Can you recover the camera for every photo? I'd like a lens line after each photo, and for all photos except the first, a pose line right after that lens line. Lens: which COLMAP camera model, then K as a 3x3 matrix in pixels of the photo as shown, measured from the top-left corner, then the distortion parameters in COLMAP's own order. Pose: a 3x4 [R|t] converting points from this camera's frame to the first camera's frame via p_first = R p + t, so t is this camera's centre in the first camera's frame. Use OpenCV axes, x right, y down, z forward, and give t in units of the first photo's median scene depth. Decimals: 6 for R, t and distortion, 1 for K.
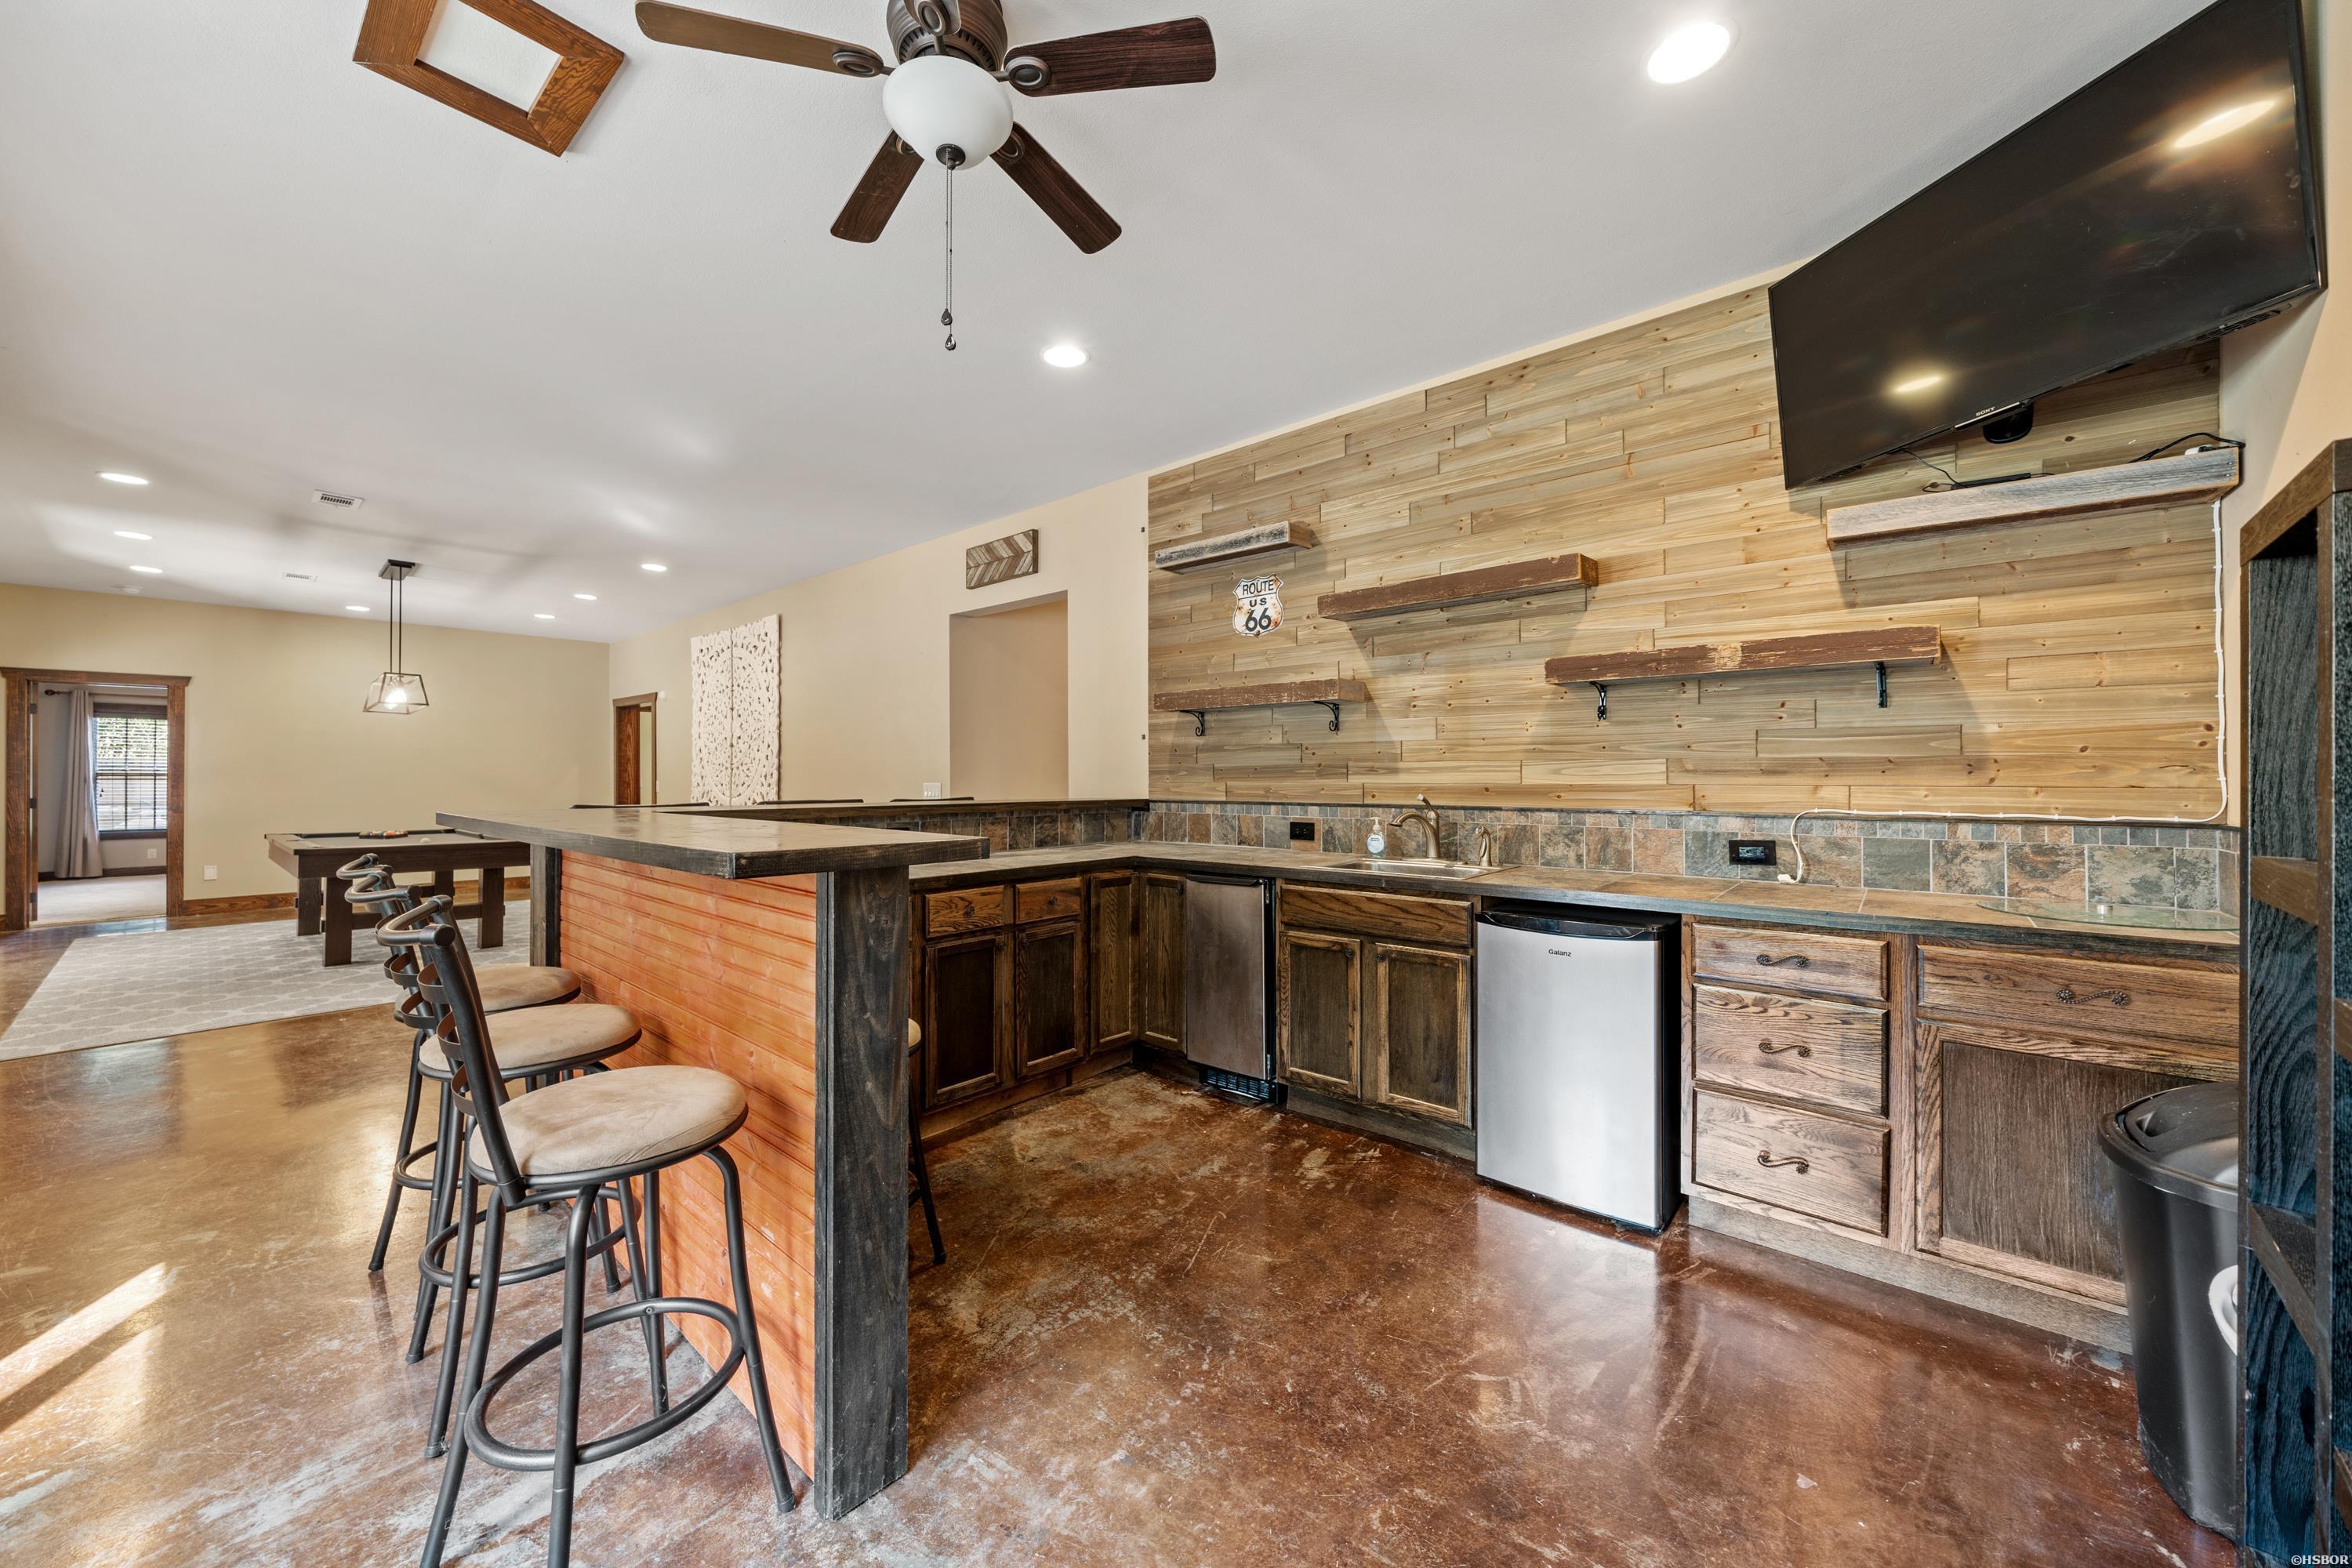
lens RADIAL K [[879.8, 0, 1176.0], [0, 879.8, 784.0], [0, 0, 1]] dist [0.000061, 0.000145]
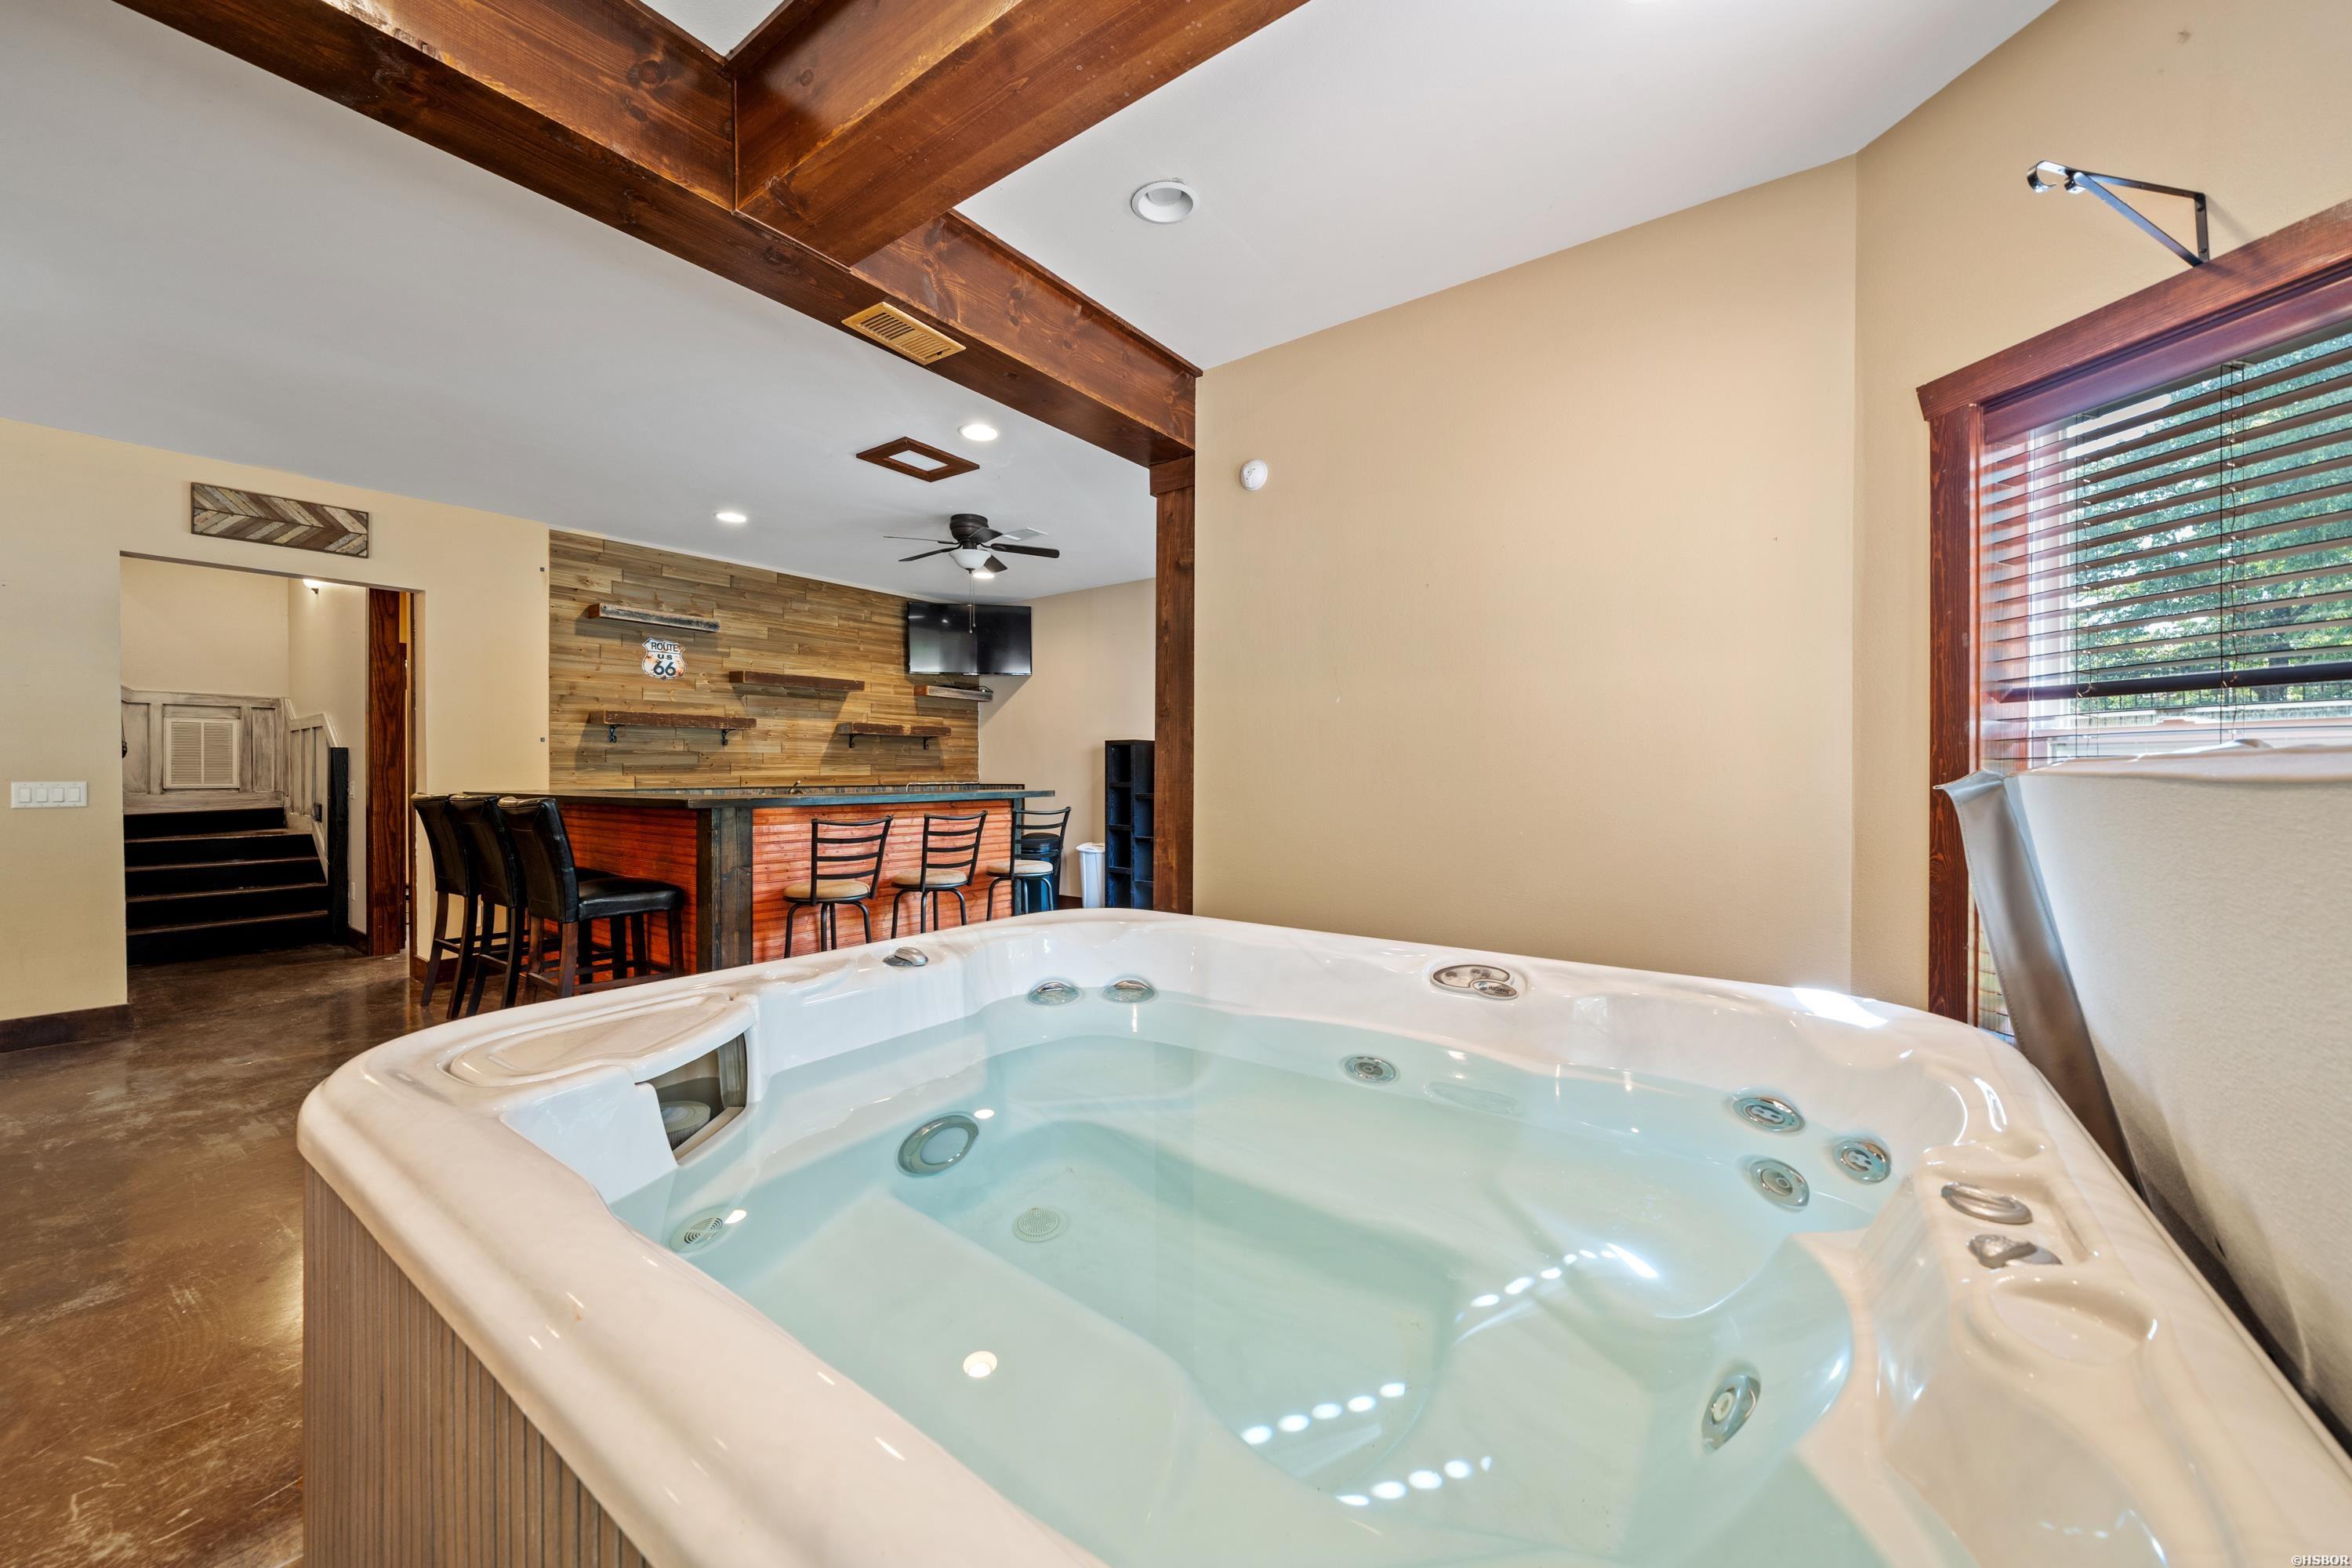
lens RADIAL K [[879.8, 0, 1176.0], [0, 879.8, 784.0], [0, 0, 1]] dist [0.000061, 0.000145]
pose [[-0.101787, -0.019568, 0.994614, -1.504265], [0.000565, 0.999805, 0.019728, -0.017245], [-0.994806, 0.002570, -0.101756, 0.280836]]
